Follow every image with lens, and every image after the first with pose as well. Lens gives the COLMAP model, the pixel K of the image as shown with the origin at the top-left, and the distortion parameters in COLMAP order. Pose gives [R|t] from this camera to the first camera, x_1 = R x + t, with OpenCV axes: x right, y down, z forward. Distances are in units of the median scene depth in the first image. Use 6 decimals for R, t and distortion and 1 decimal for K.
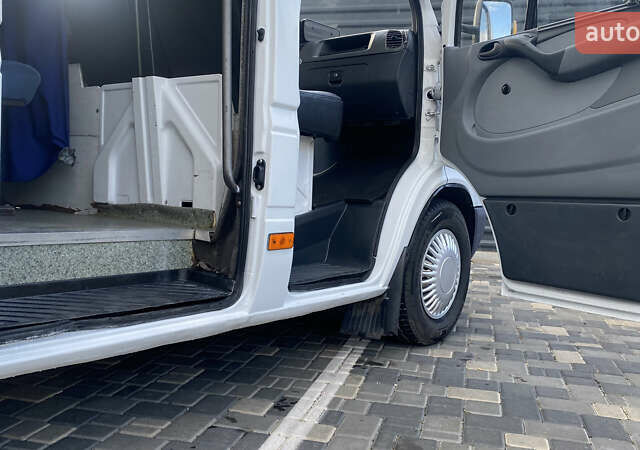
lens RADIAL K [[611.1, 0, 313.1], [0, 611.1, 221.6], [0, 0, 1]] dist [0.103003, -0.225133]
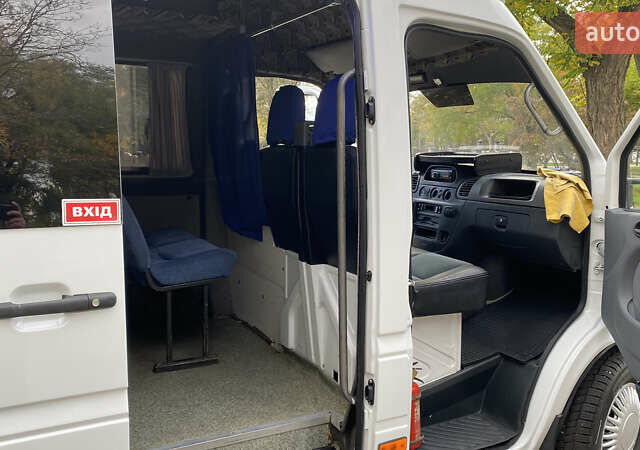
lens RADIAL K [[611.1, 0, 313.1], [0, 611.1, 221.6], [0, 0, 1]] dist [0.103003, -0.225133]
pose [[0.901186, 0.012034, -0.433265, 0.288299], [0.009480, 0.998828, 0.047461, -0.415931], [0.433328, -0.046878, 0.900016, -0.077317]]
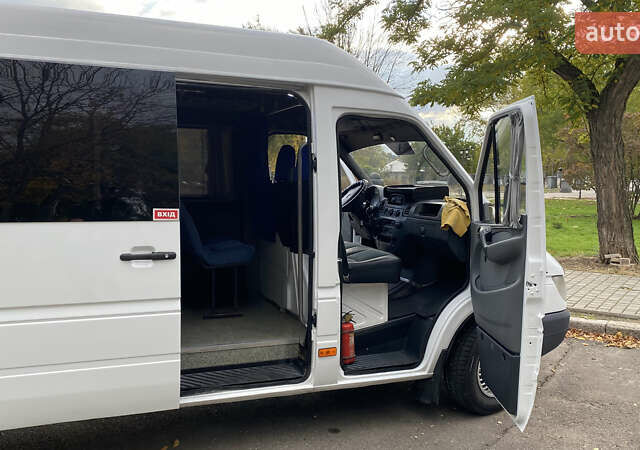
lens RADIAL K [[611.1, 0, 313.1], [0, 611.1, 221.6], [0, 0, 1]] dist [0.103003, -0.225133]
pose [[0.838859, 0.002240, -0.544344, 0.947718], [-0.000837, 0.999996, 0.002826, -0.380685], [0.544348, -0.001915, 0.838857, -0.684999]]
